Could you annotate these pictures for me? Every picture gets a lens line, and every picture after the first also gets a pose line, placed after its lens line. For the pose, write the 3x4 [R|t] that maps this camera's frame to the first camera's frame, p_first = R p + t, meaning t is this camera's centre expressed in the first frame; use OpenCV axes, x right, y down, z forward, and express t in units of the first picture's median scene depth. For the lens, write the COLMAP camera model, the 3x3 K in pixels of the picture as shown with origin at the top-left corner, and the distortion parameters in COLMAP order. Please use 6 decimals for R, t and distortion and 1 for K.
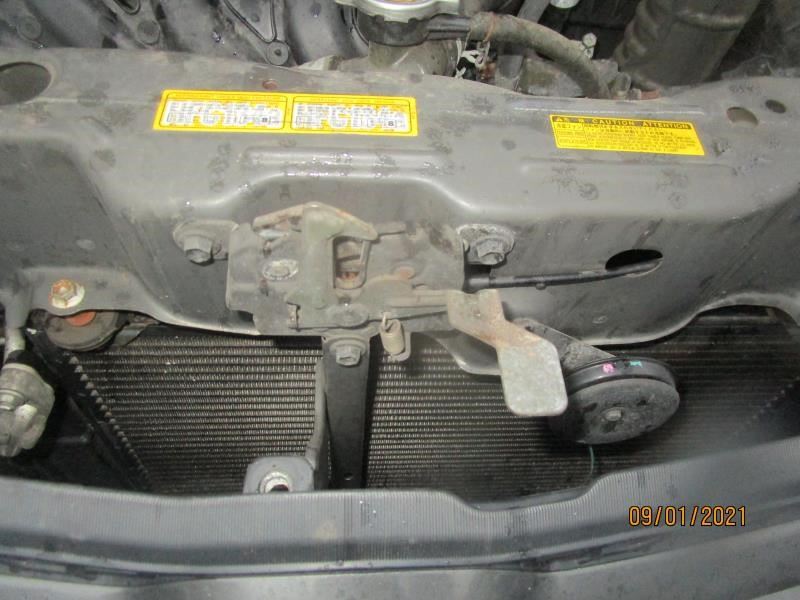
lens RADIAL K [[572.8, 0, 400.0], [0, 572.8, 300.0], [0, 0, 1]] dist [-0.015814, -0.006873]
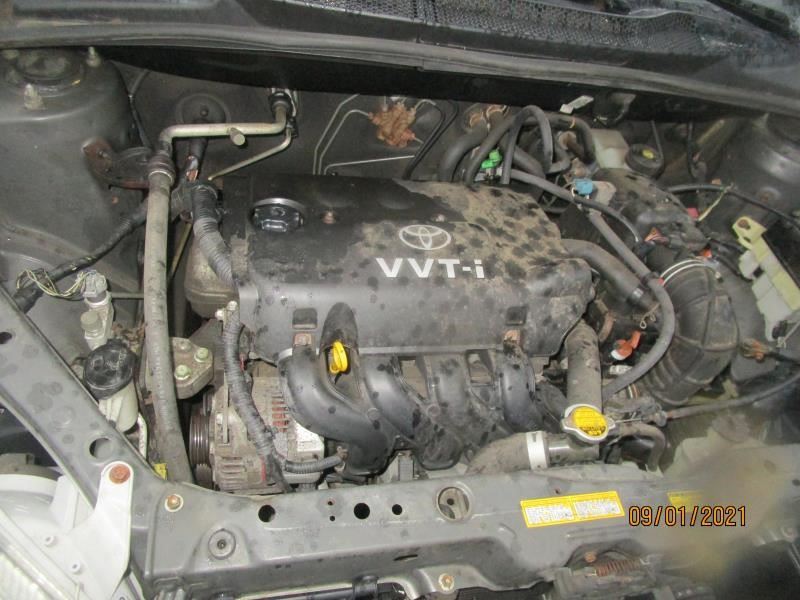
lens RADIAL K [[572.8, 0, 400.0], [0, 572.8, 300.0], [0, 0, 1]] dist [-0.015814, -0.006873]
pose [[0.984077, -0.021060, 0.176490, -1.249720], [0.034889, 0.996526, -0.075618, -0.996489], [-0.174285, 0.080572, 0.981393, -1.211262]]
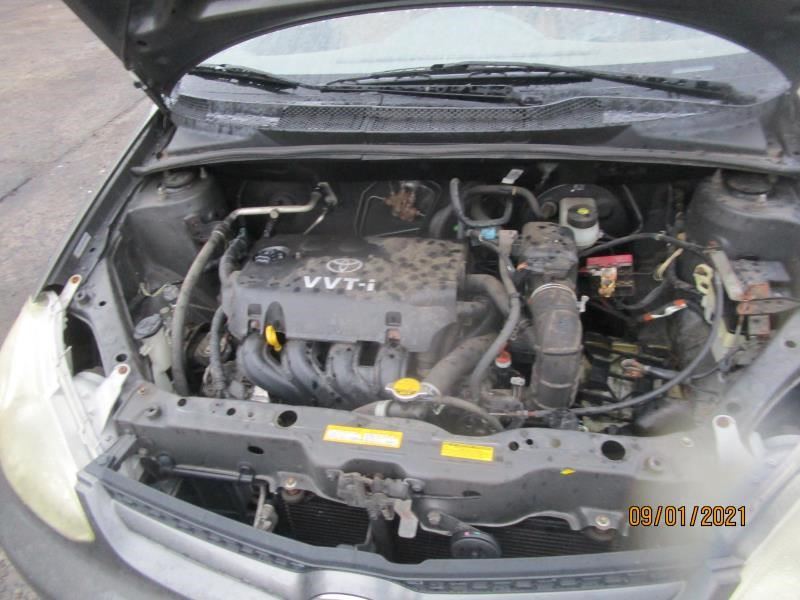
lens RADIAL K [[572.8, 0, 400.0], [0, 572.8, 300.0], [0, 0, 1]] dist [-0.015814, -0.006873]
pose [[0.958339, 0.018919, -0.285006, 0.910384], [-0.098208, 0.958796, -0.266582, -0.213920], [0.268219, 0.283466, 0.920709, -2.143236]]
